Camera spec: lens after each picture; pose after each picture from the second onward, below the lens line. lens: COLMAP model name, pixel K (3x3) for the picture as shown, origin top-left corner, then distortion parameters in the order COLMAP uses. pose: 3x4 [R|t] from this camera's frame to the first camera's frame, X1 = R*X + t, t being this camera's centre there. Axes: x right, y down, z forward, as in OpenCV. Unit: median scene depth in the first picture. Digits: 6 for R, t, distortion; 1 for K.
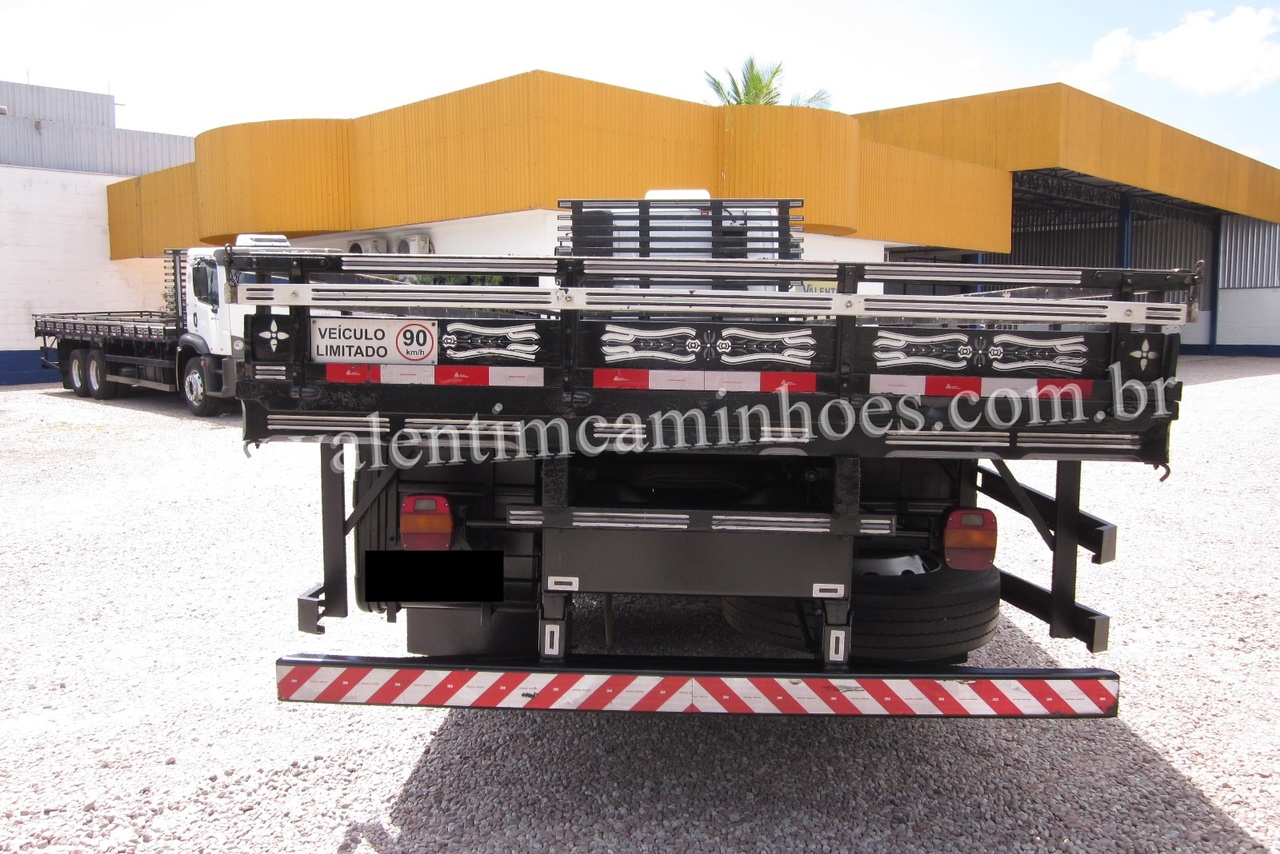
lens RADIAL K [[1048.9, 0, 639.1], [0, 1048.9, 422.9], [0, 0, 1]] dist [-0.035633, -0.008704]
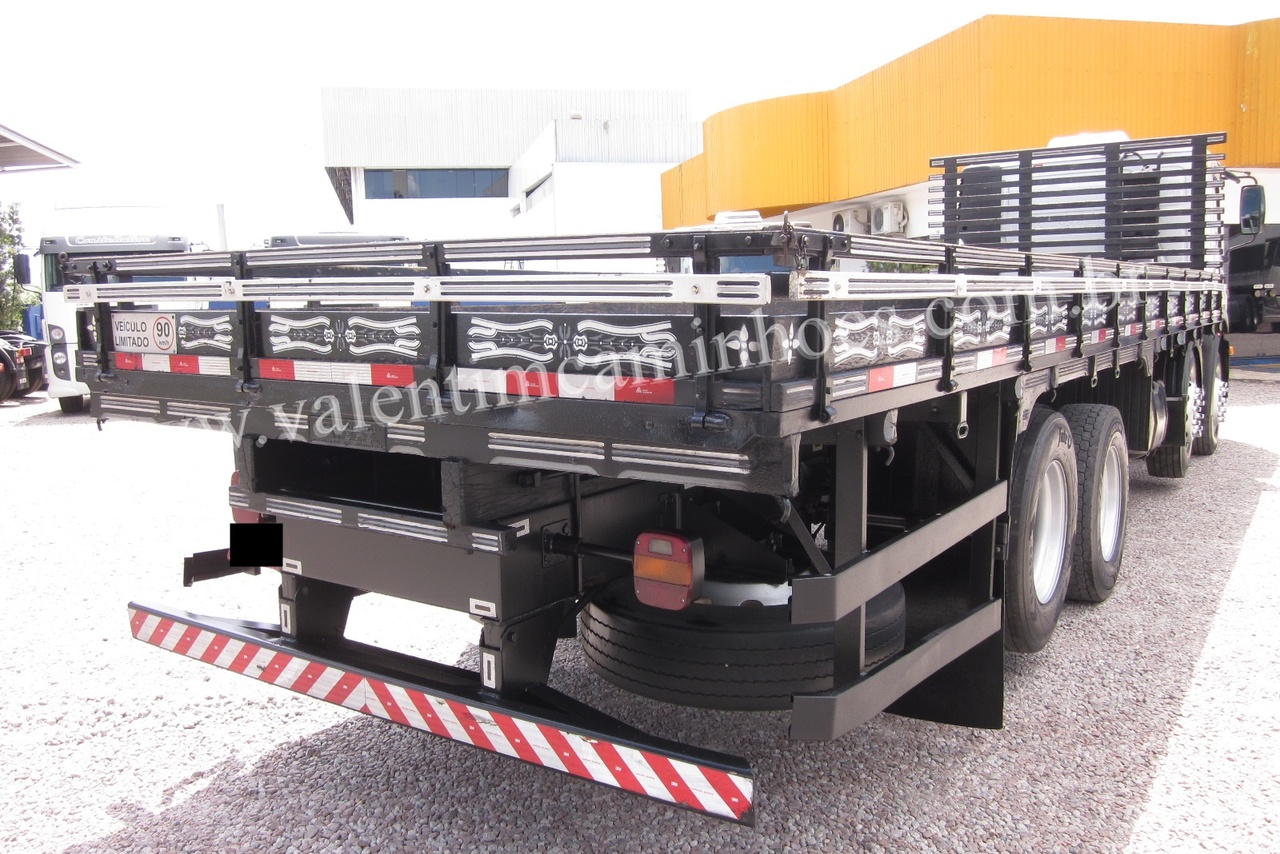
lens RADIAL K [[1048.9, 0, 638.6], [0, 1048.9, 421.5], [0, 0, 1]] dist [-0.035633, -0.008704]
pose [[0.848326, 0.040107, -0.527954, 0.797258], [-0.024825, 0.999043, 0.036006, -0.036276], [0.528893, -0.017438, 0.848510, 0.330397]]
